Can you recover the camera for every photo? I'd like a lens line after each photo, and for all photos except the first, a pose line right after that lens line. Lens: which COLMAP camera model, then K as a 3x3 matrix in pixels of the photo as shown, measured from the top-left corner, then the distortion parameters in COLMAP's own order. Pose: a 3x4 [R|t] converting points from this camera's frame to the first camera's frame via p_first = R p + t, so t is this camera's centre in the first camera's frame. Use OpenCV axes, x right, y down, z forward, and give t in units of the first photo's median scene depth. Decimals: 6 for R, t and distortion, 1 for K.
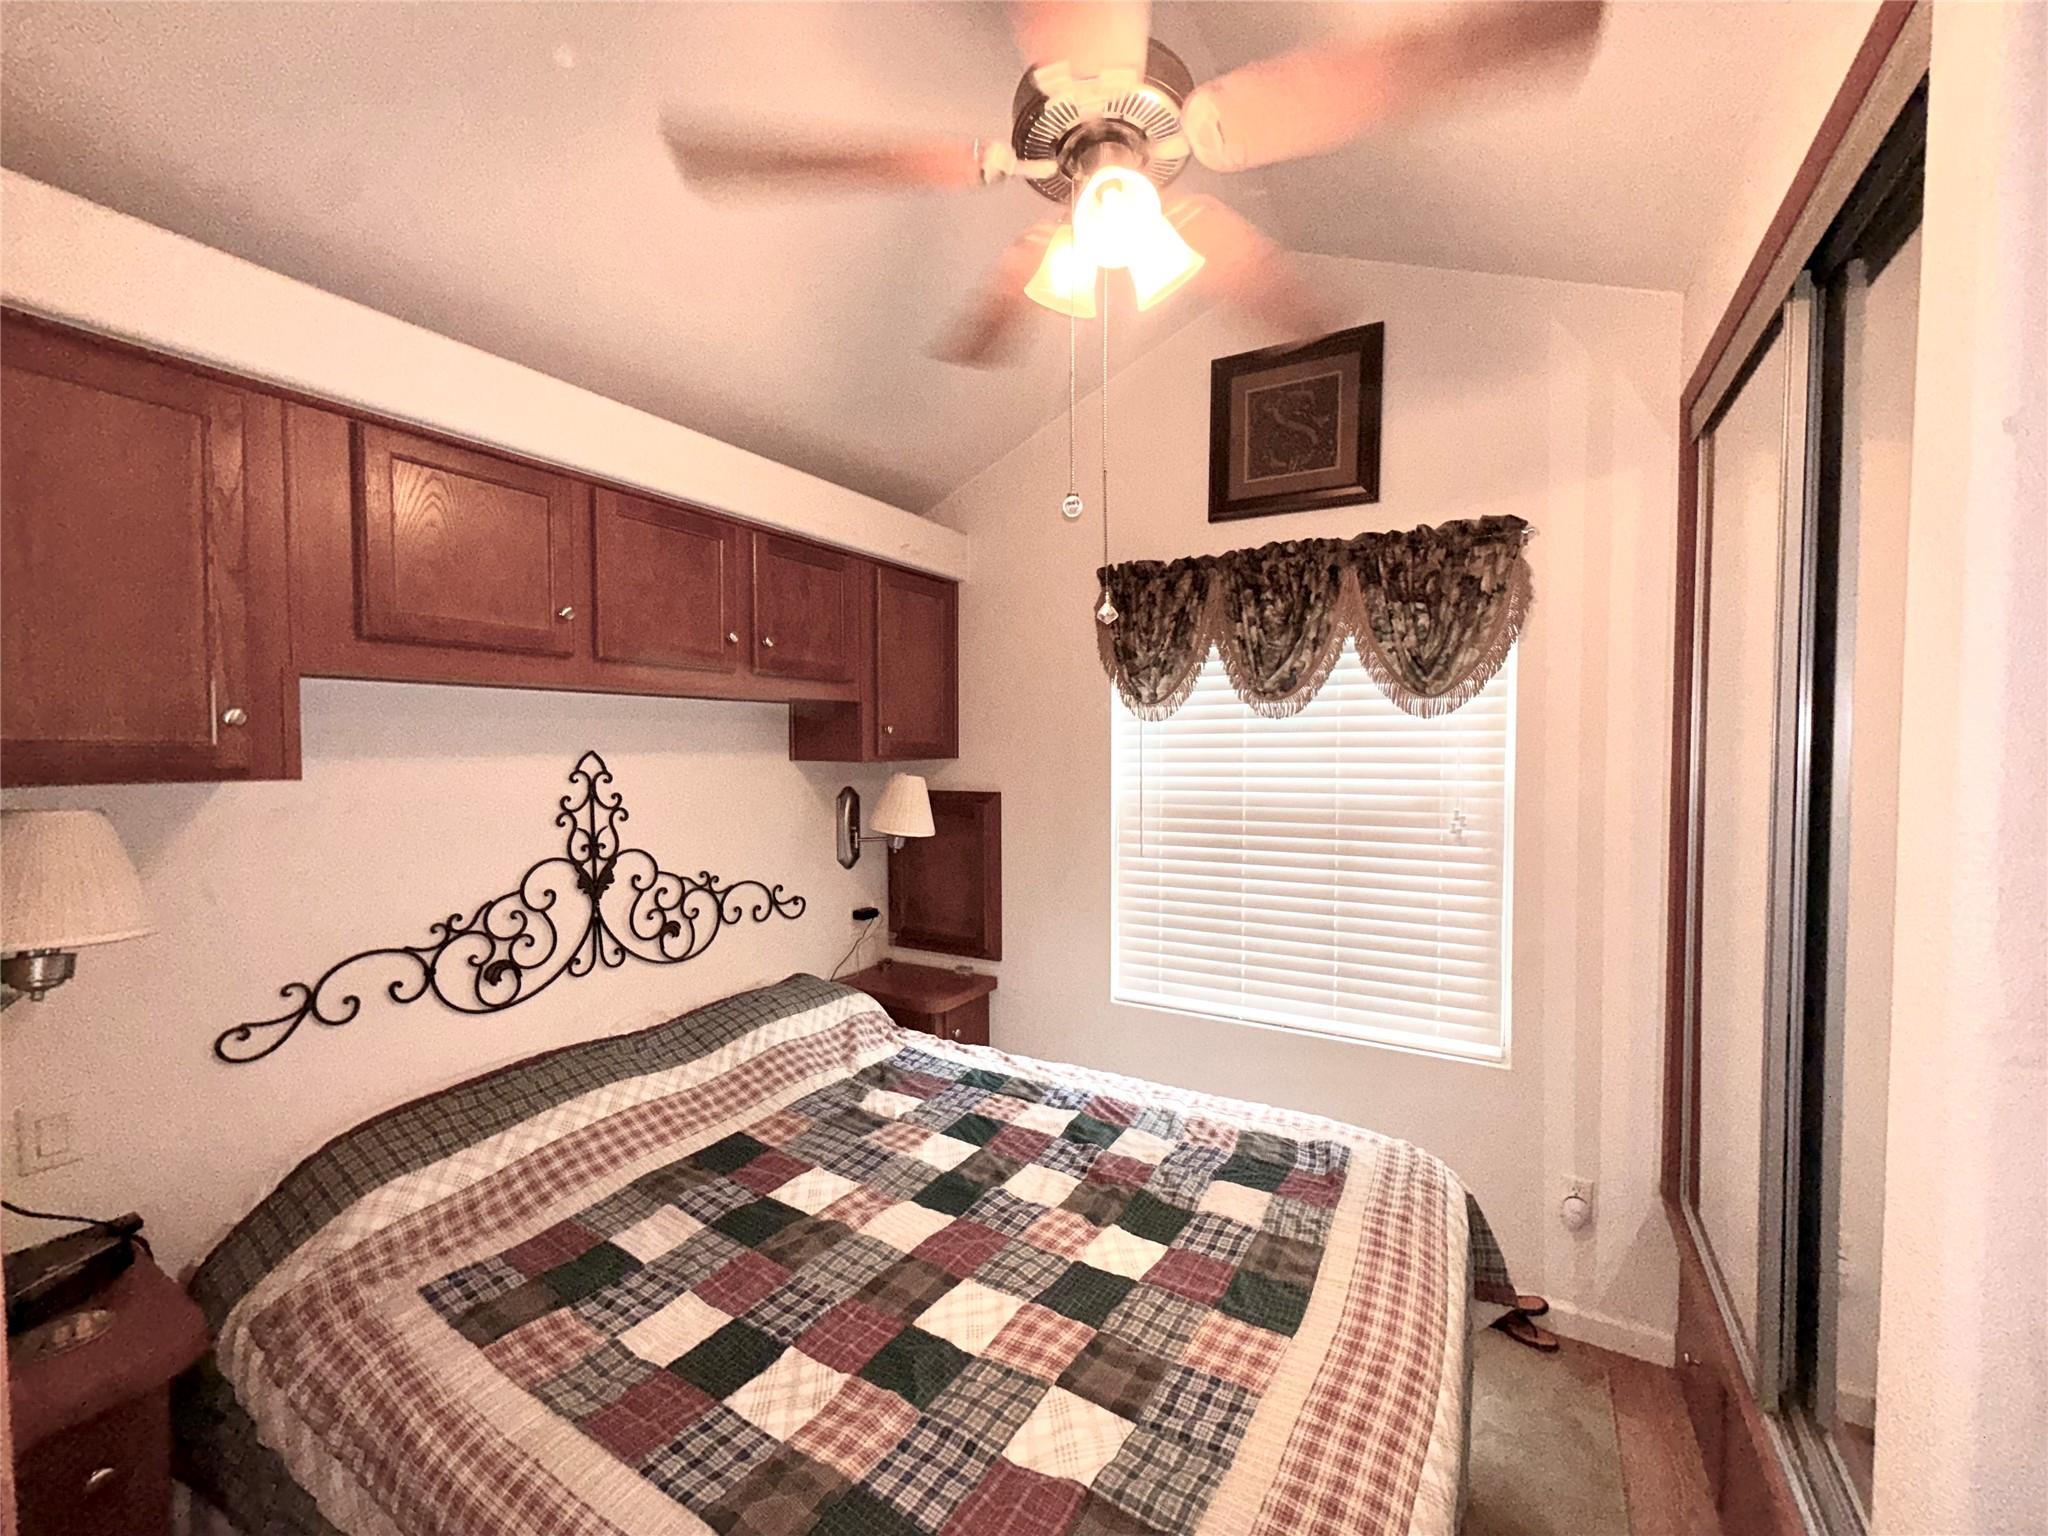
lens RADIAL K [[819.5, 0, 1030.9], [0, 819.5, 768.1], [0, 0, 1]] dist [-0.000911, 0.000984]
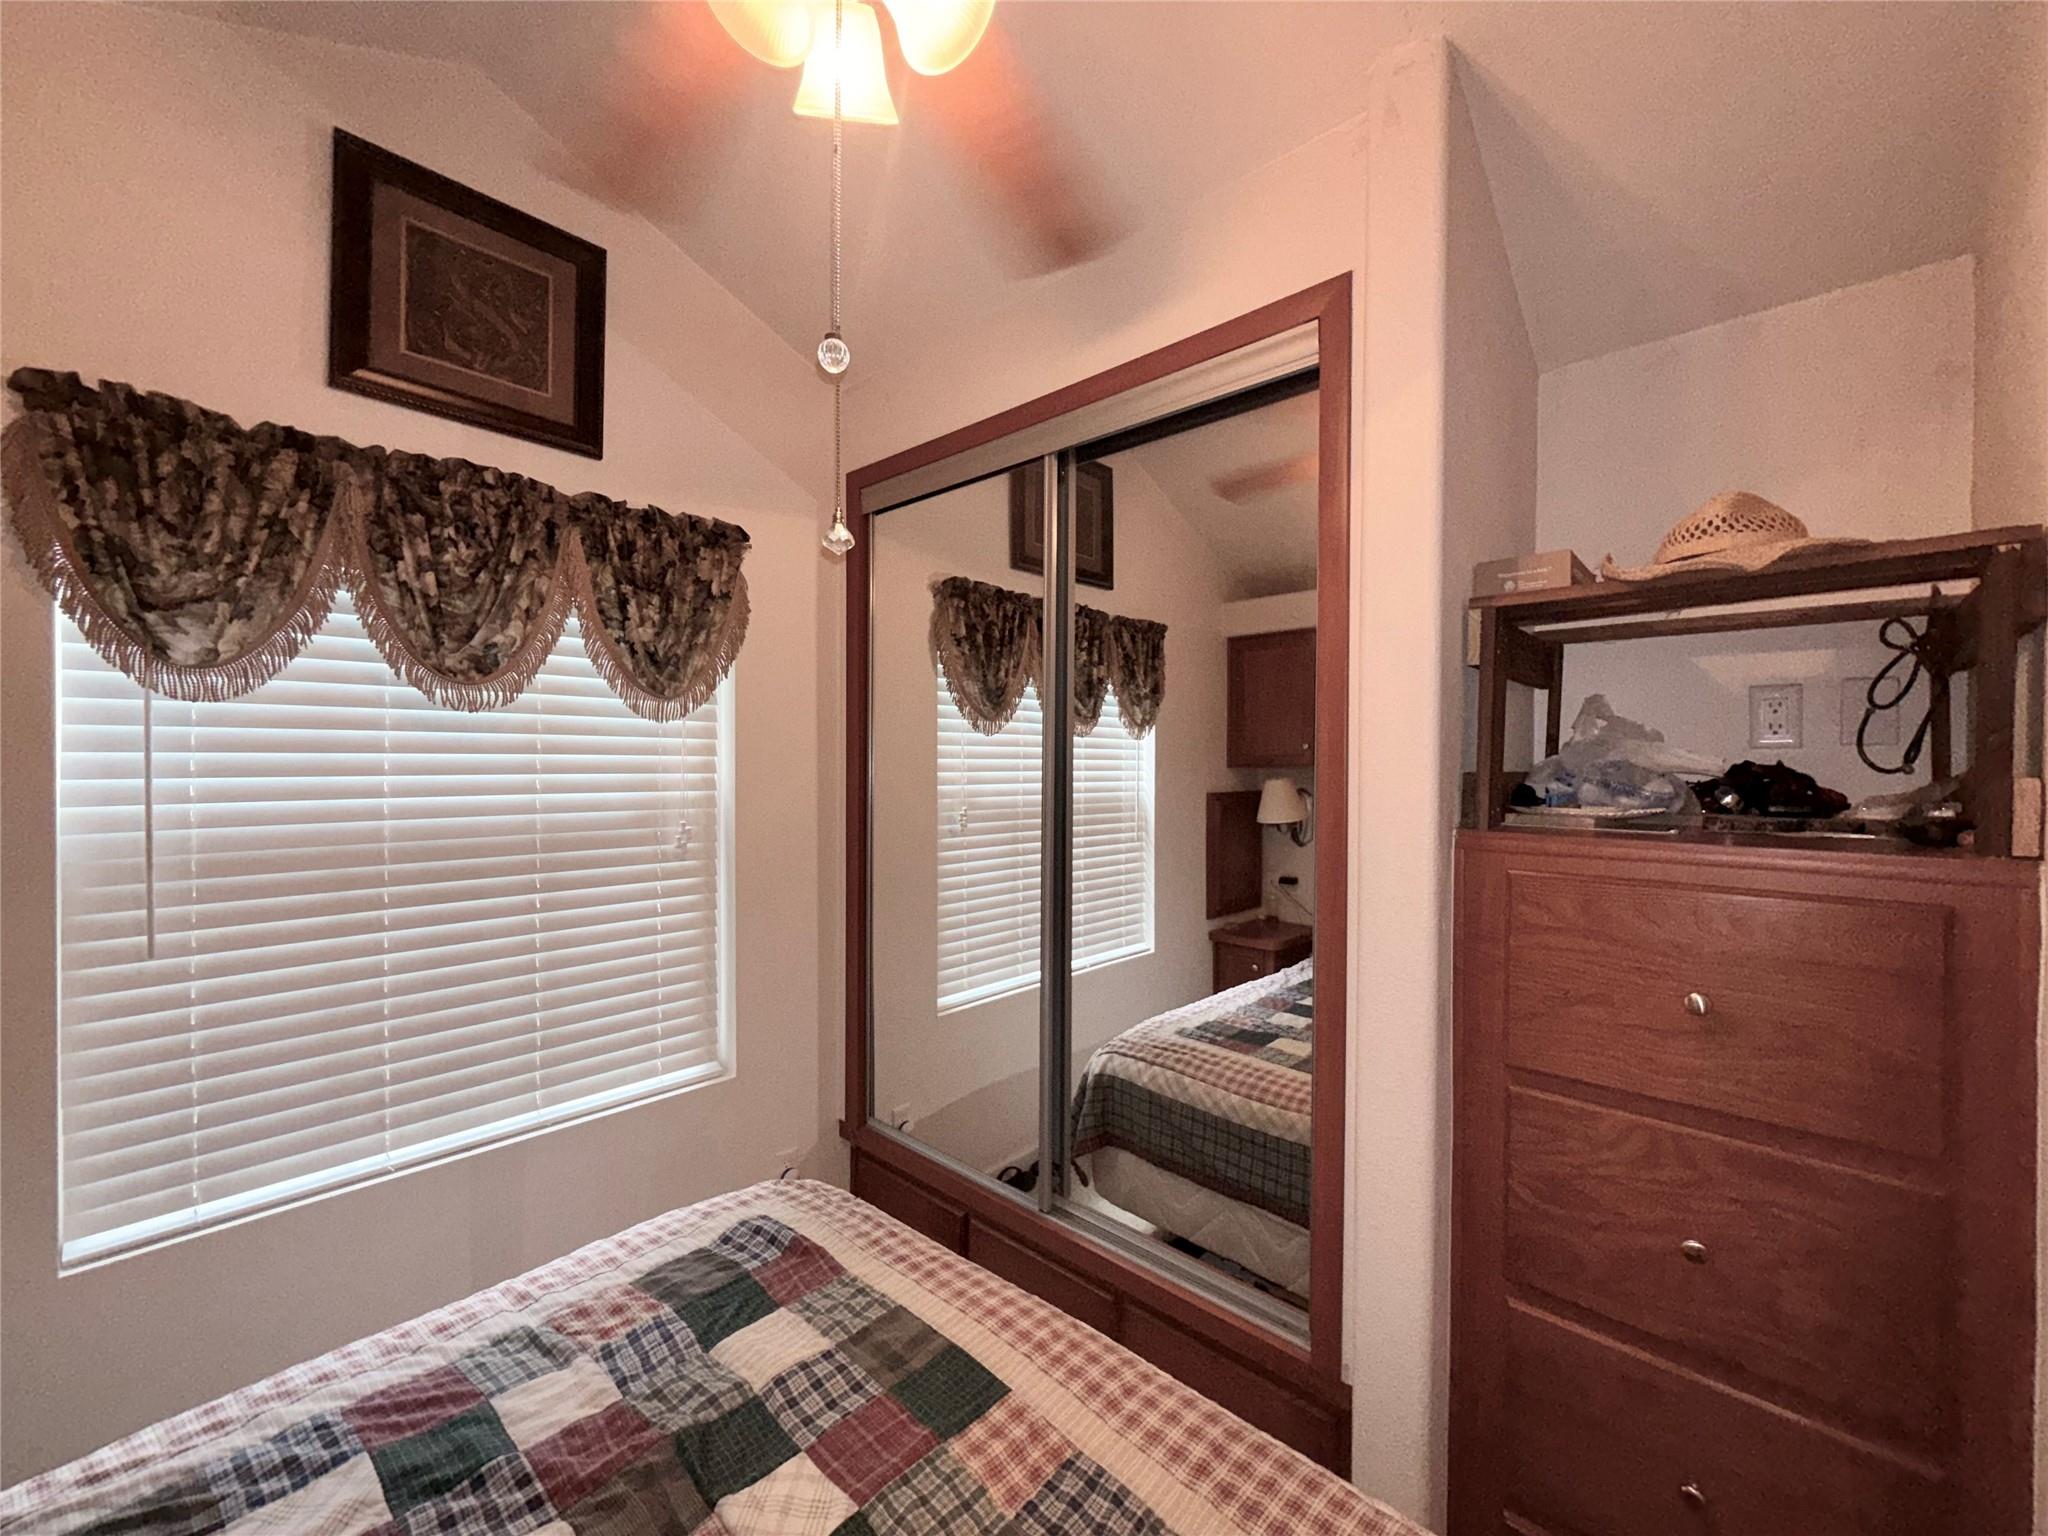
lens RADIAL K [[819.5, 0, 1029.6], [0, 819.5, 767.4], [0, 0, 1]] dist [-0.000911, 0.000984]
pose [[0.214433, -0.001443, 0.976738, -0.303914], [0.020920, 0.999776, -0.003116, -0.000170], [-0.976515, 0.021101, 0.214415, 0.406969]]
